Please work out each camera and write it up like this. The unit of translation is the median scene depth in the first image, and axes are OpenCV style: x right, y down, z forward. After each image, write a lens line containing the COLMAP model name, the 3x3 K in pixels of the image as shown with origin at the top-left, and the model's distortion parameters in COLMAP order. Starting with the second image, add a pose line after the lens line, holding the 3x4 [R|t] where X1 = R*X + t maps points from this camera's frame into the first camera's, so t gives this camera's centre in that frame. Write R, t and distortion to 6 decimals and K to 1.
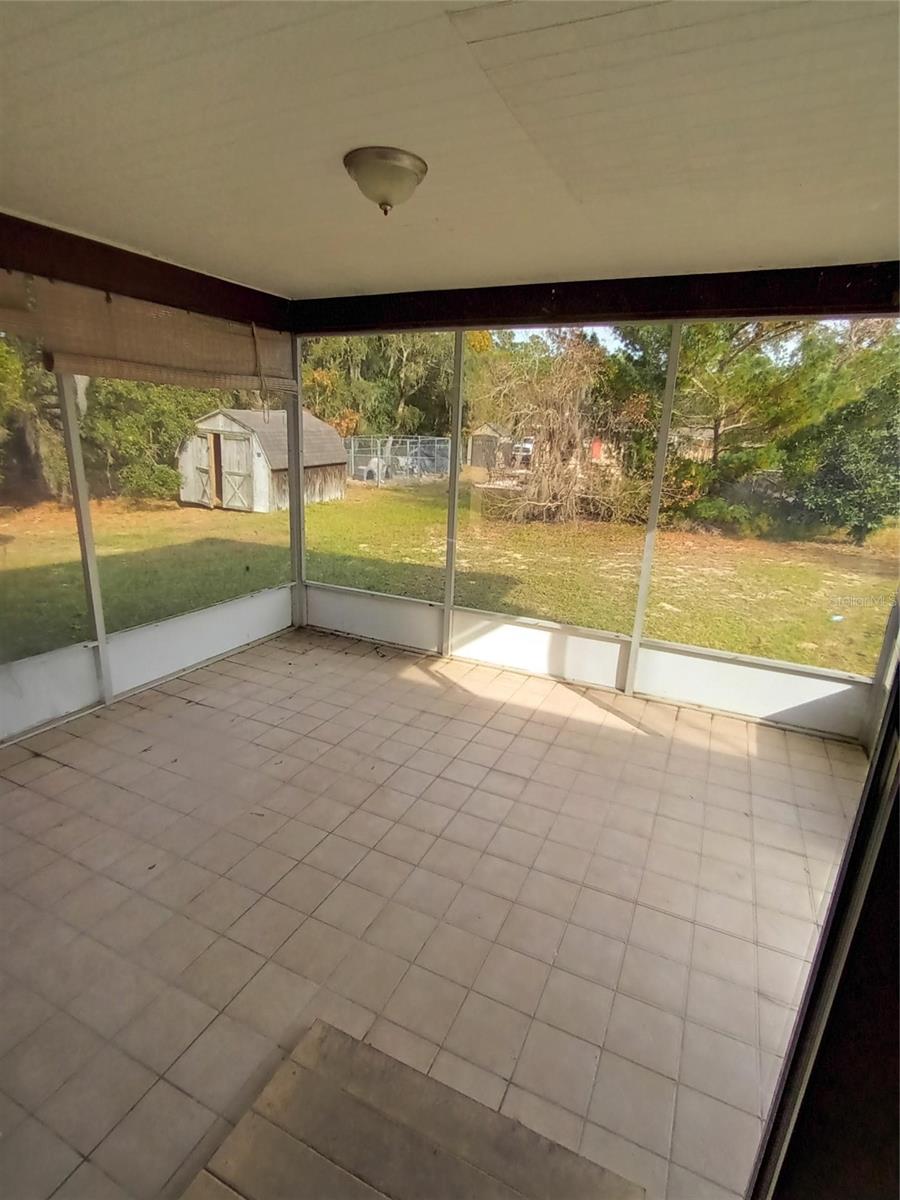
lens RADIAL K [[592.5, 0, 455.0], [0, 592.5, 601.3], [0, 0, 1]] dist [-0.014606, 0.000539]
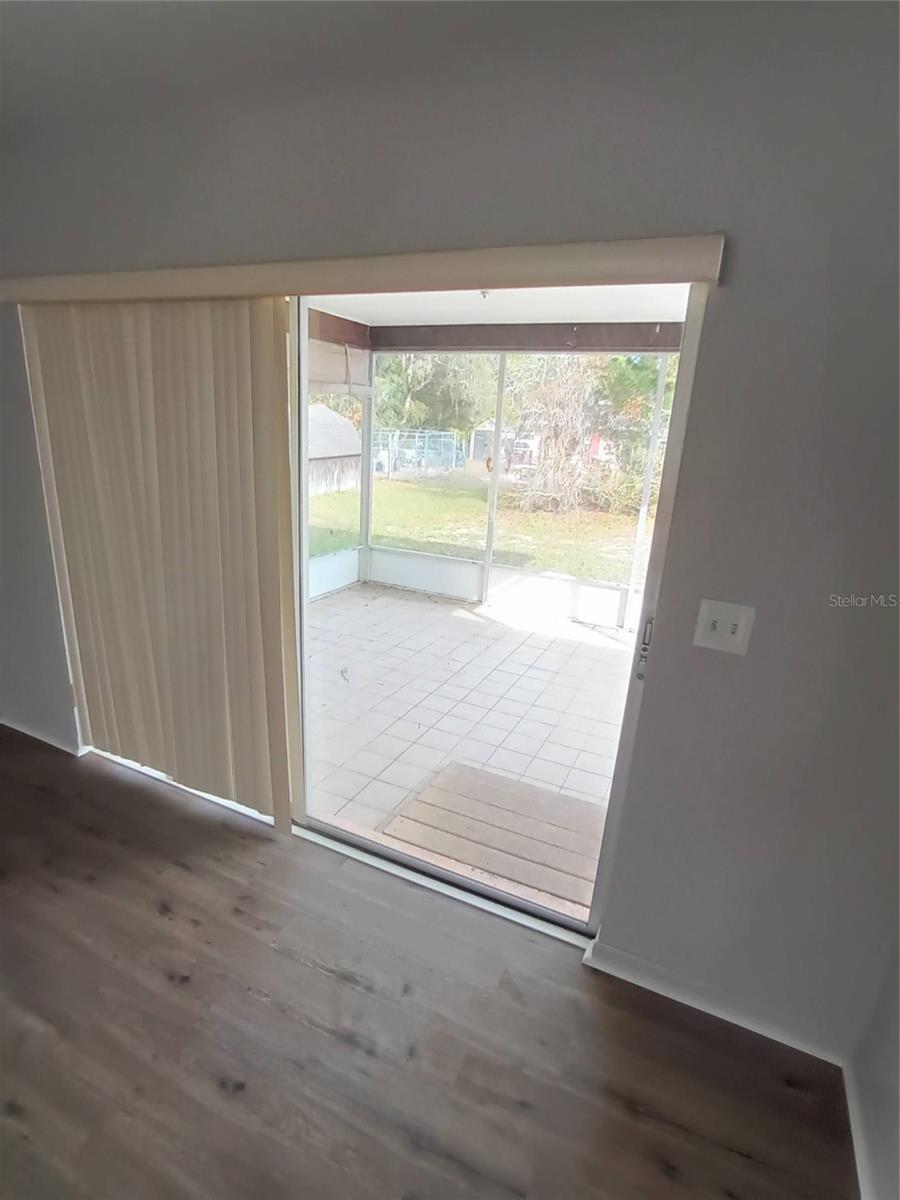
lens RADIAL K [[592.5, 0, 455.0], [0, 592.5, 601.3], [0, 0, 1]] dist [-0.014606, 0.000539]
pose [[0.999828, 0.015739, 0.009847, -0.031909], [-0.015820, 0.999841, 0.008216, 0.027156], [-0.009716, -0.008370, 0.999918, -0.099440]]
